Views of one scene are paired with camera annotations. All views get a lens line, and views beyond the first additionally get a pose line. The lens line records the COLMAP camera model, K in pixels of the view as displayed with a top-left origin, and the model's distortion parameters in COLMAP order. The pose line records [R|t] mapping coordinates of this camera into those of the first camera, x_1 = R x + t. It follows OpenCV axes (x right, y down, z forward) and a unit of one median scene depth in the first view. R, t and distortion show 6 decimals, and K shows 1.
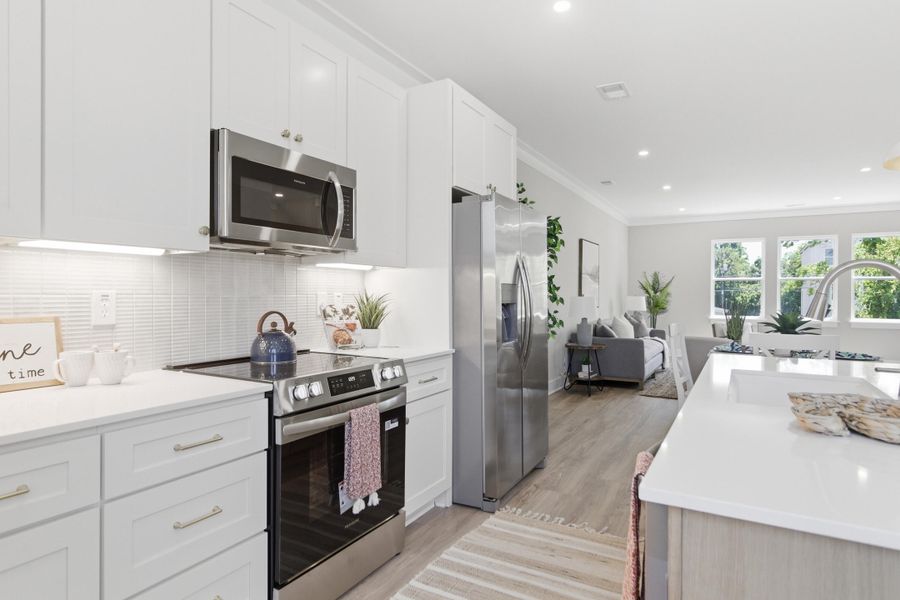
lens RADIAL K [[517.7, 0, 449.6], [0, 517.7, 293.3], [0, 0, 1]] dist [-0.004760, -0.000354]
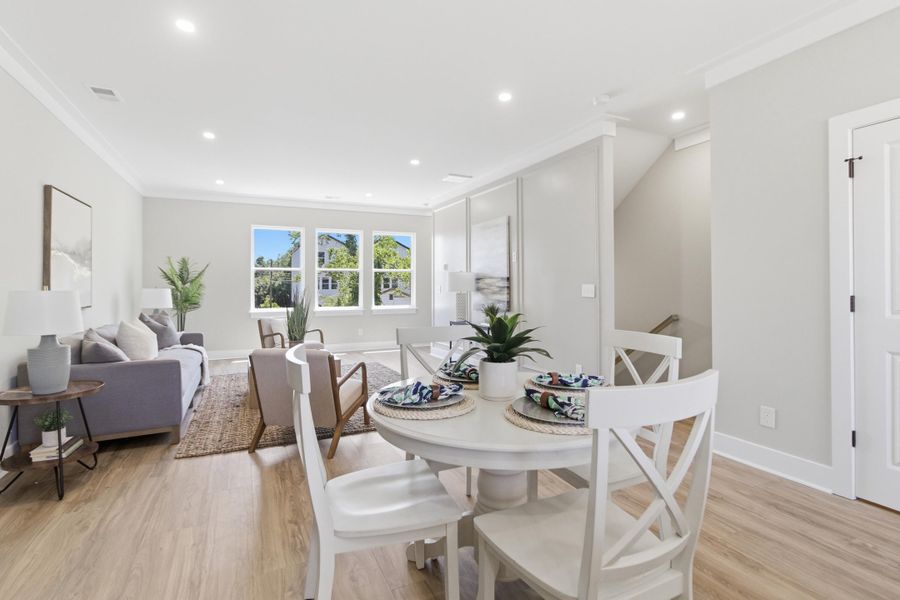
lens RADIAL K [[425.7, 0, 451.3], [0, 425.7, 285.3], [0, 0, 1]] dist [-0.009237, 0.001419]
pose [[0.565662, -0.005897, 0.824616, 0.316447], [0.005675, 0.999979, 0.003258, 0.004413], [-0.824617, 0.002837, 0.565684, 0.990035]]
